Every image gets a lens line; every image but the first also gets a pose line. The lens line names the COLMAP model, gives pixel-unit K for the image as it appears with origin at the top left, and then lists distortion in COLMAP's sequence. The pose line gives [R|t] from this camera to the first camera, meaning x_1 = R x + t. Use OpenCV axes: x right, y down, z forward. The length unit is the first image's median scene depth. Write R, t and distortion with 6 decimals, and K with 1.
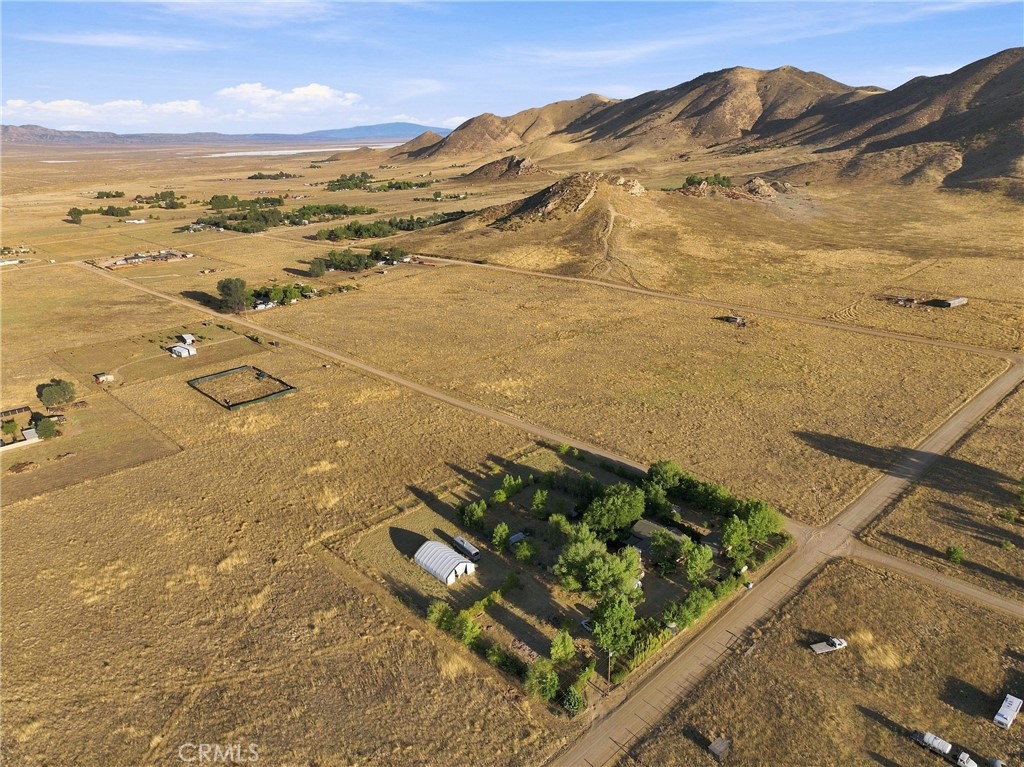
lens RADIAL K [[717.6, 0, 515.4], [0, 717.6, 382.9], [0, 0, 1]] dist [-0.004511, 0.020929]
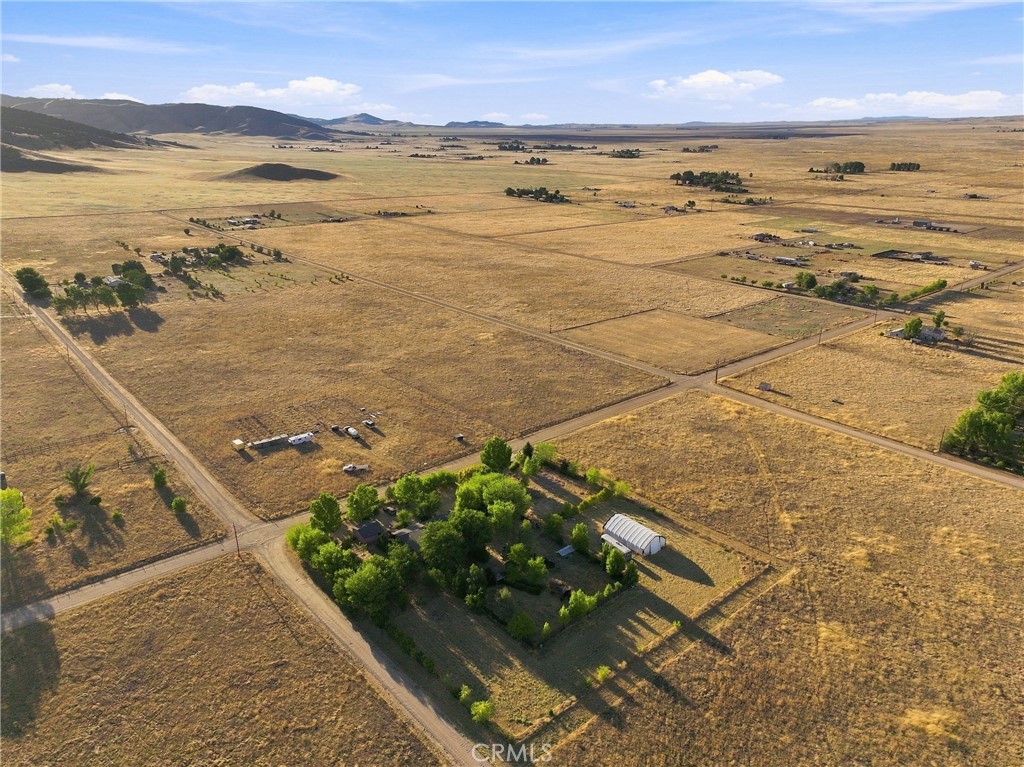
lens RADIAL K [[714.2, 0, 514.3], [0, 714.2, 383.1], [0, 0, 1]] dist [0.003704, -0.000691]
pose [[-0.998429, 0.018627, 0.052848, 0.012780], [0.047809, 0.775110, 0.630015, -0.565896], [-0.029228, 0.631551, -0.774783, 1.632579]]
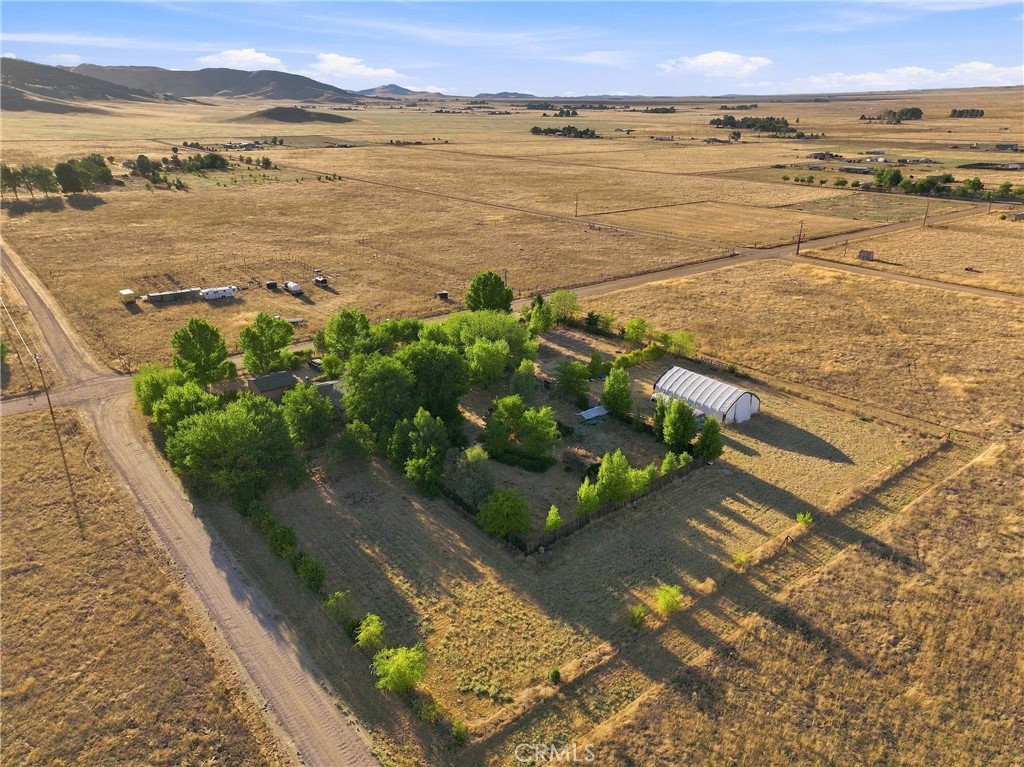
lens RADIAL K [[717.6, 0, 515.4], [0, 717.6, 382.9], [0, 0, 1]] dist [-0.004511, 0.020929]
pose [[-0.995990, 0.005108, 0.089319, 0.008567], [0.062413, 0.754957, 0.652797, -0.175032], [-0.064097, 0.655754, -0.752249, 1.445863]]
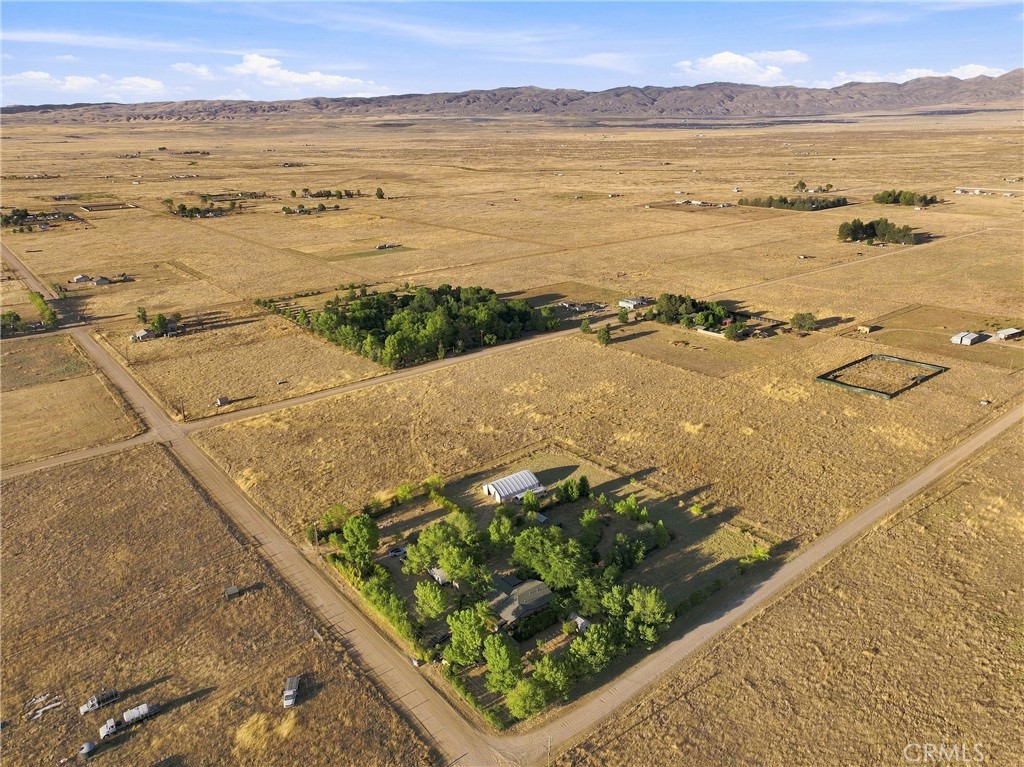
lens RADIAL K [[717.6, 0, 515.4], [0, 717.6, 382.9], [0, 0, 1]] dist [-0.004511, 0.020929]
pose [[-0.073167, 0.375532, -0.923917, 0.887164], [-0.310802, 0.871680, 0.378914, -0.328950], [0.947654, 0.314879, 0.052938, 0.874771]]
